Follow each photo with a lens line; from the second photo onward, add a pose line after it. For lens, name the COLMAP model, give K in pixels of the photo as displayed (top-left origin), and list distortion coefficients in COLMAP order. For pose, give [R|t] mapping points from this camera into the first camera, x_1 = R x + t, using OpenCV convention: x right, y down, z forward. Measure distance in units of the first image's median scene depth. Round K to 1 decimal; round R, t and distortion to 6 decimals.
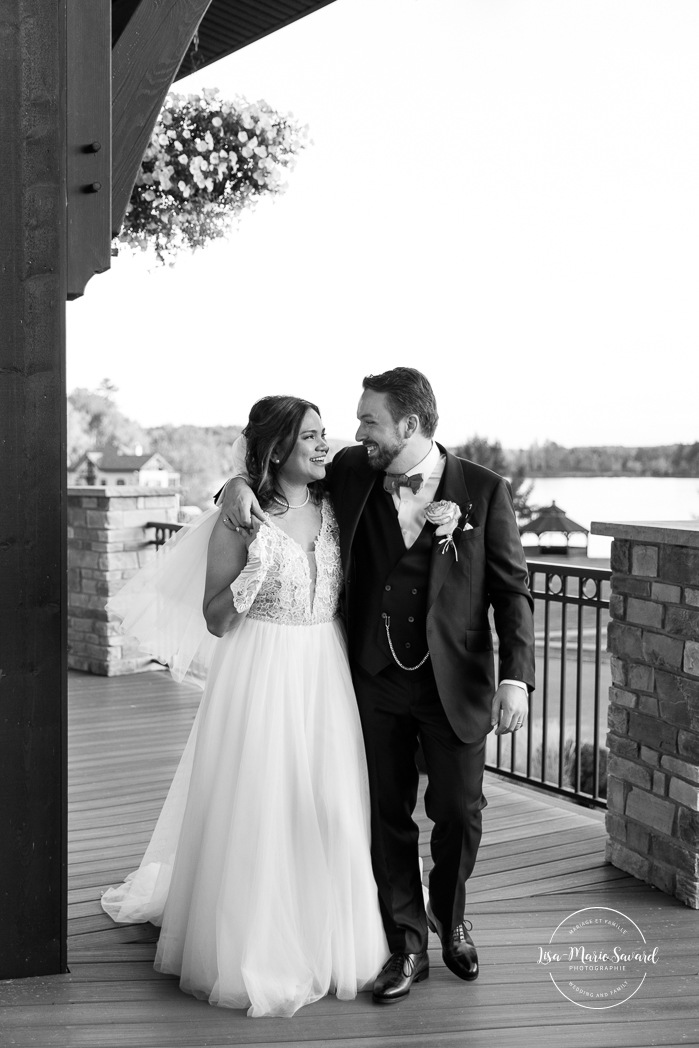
lens RADIAL K [[1316.4, 0, 349.5], [0, 1316.4, 524.0], [0, 0, 1]] dist [0.001990, 0.000892]
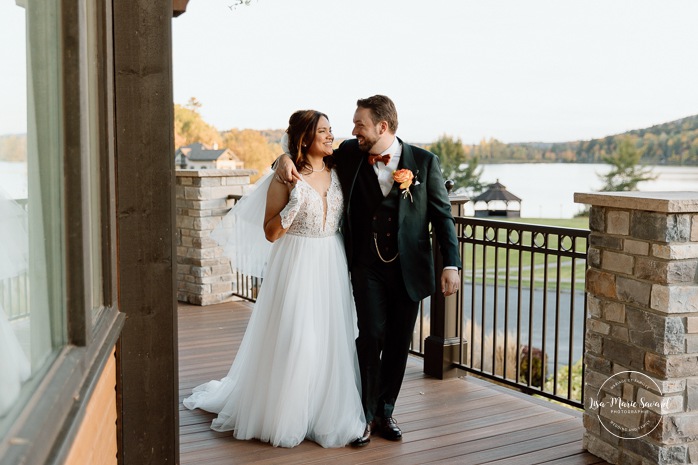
lens RADIAL K [[840.6, 0, 349.0], [0, 840.6, 232.5], [0, 0, 1]] dist [0.002818, 0.004209]
pose [[0.999984, -0.004775, 0.003147, -0.029579], [0.004633, 0.999037, 0.043622, 0.000146], [-0.003352, -0.043606, 0.999043, 0.112600]]
